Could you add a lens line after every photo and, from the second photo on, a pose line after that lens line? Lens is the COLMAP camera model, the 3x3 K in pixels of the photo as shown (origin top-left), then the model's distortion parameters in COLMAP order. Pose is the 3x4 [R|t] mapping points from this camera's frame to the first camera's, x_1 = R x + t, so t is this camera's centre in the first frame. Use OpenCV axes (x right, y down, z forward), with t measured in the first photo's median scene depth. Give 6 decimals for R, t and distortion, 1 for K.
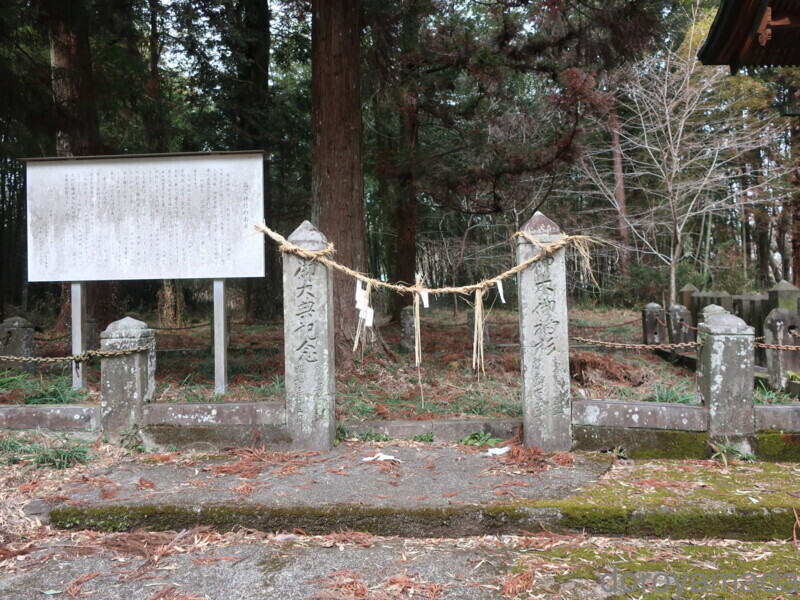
lens RADIAL K [[718.2, 0, 400.5], [0, 718.2, 294.8], [0, 0, 1]] dist [-0.008184, 0.003848]
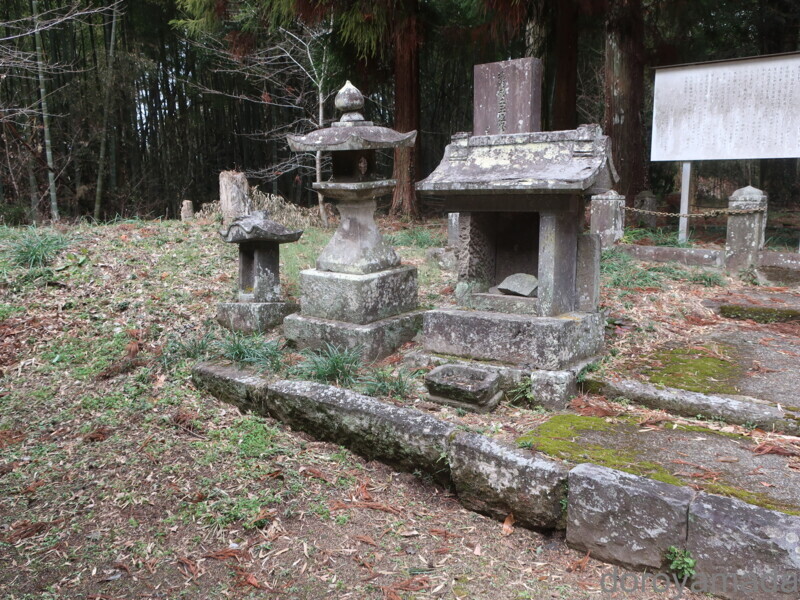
lens RADIAL K [[718.2, 0, 399.9], [0, 718.2, 297.1], [0, 0, 1]] dist [-0.008184, 0.003848]
pose [[0.808234, 0.106439, -0.579163, -0.090301], [-0.015056, 0.986942, 0.160370, 0.025524], [0.588670, -0.120896, 0.799282, -0.398628]]
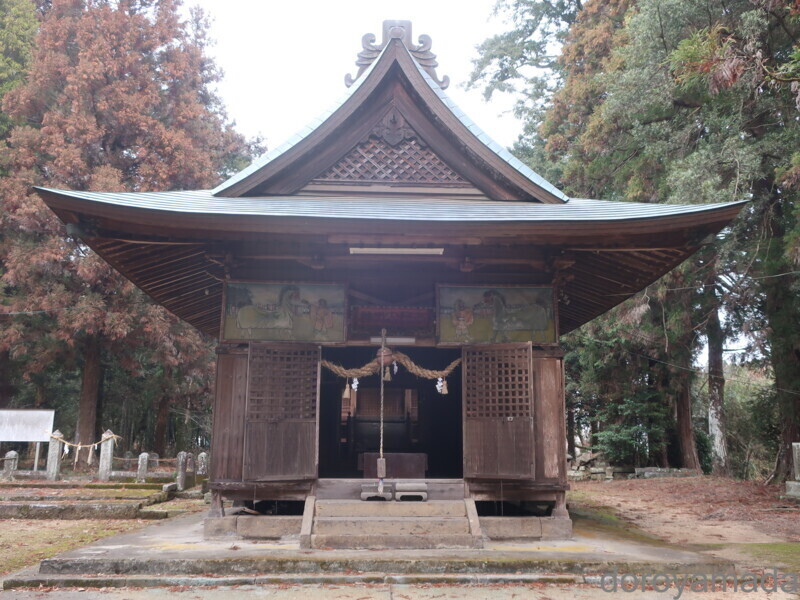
lens RADIAL K [[718.2, 0, 401.5], [0, 718.2, 299.3], [0, 0, 1]] dist [-0.008184, 0.003848]
pose [[0.991963, 0.050396, 0.116063, 1.172039], [-0.024220, 0.975925, -0.216757, 0.016723], [-0.124192, 0.212204, 0.969302, -3.075462]]
